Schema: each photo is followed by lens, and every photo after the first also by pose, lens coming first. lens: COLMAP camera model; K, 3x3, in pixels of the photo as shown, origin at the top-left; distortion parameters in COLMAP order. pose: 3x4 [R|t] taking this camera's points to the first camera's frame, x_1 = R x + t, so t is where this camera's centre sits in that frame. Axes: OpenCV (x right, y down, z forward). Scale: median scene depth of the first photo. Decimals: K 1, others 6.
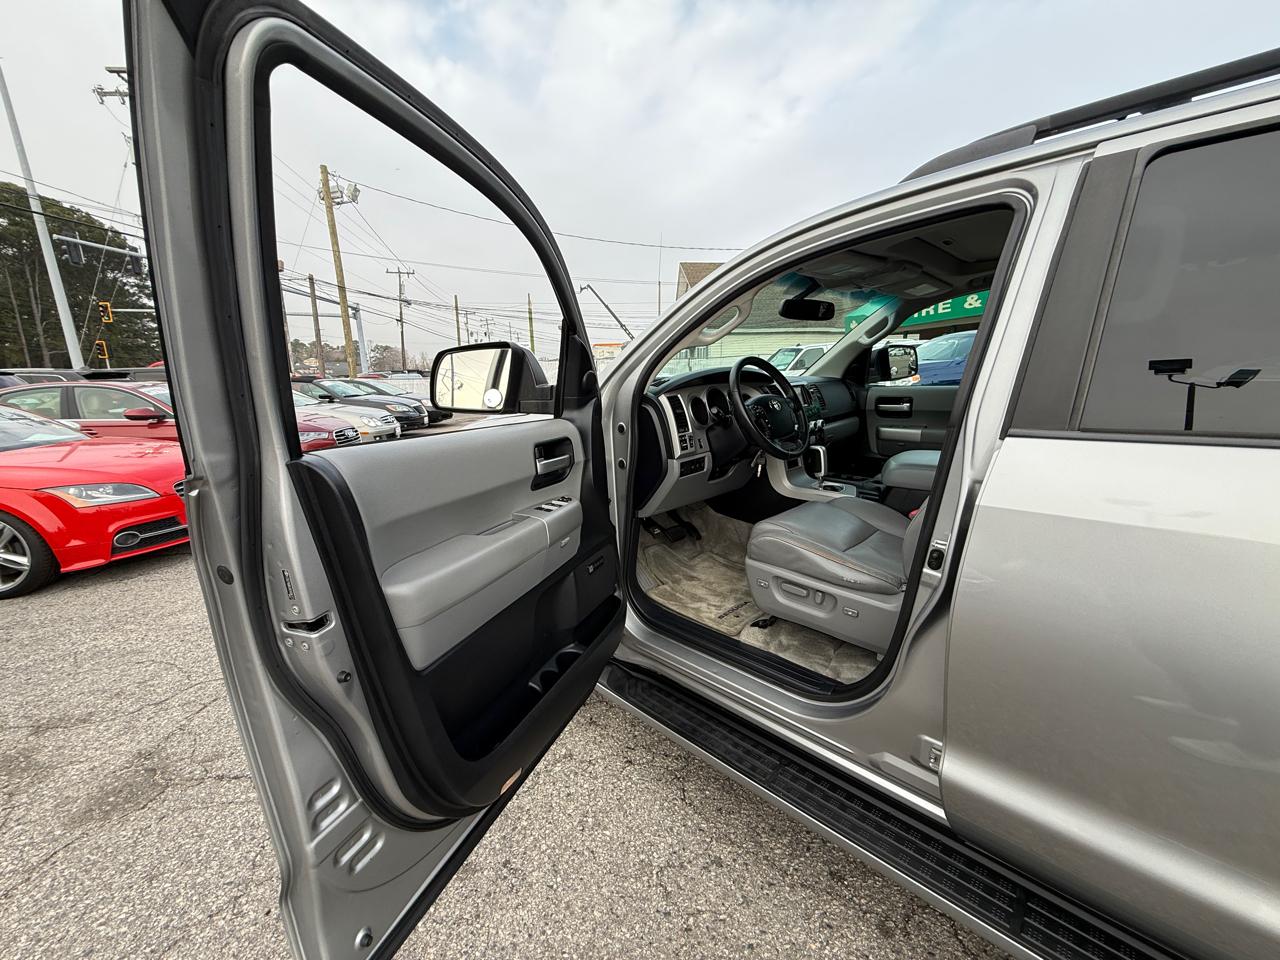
lens RADIAL K [[507.5, 0, 633.1], [0, 507.5, 480.8], [0, 0, 1]] dist [0.002104, -0.000056]
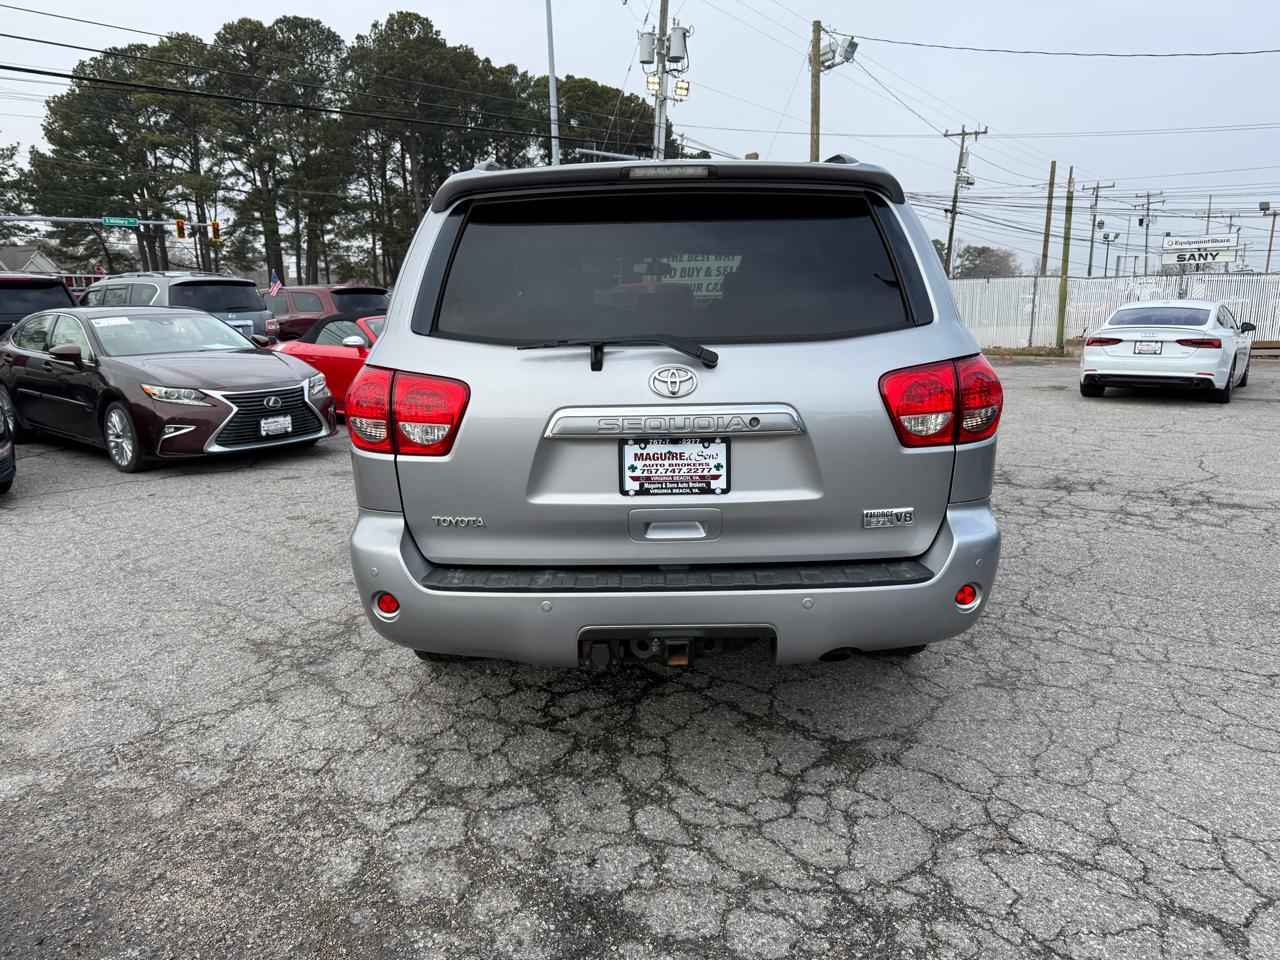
lens RADIAL K [[924.7, 0, 640.0], [0, 924.7, 480.0], [0, 0, 1]] dist [-0.004163, -0.007843]
pose [[0.697839, 0.147089, -0.700989, 0.251470], [-0.154234, 0.986586, 0.053475, 0.014828], [0.699452, 0.070800, 0.711165, -0.099253]]
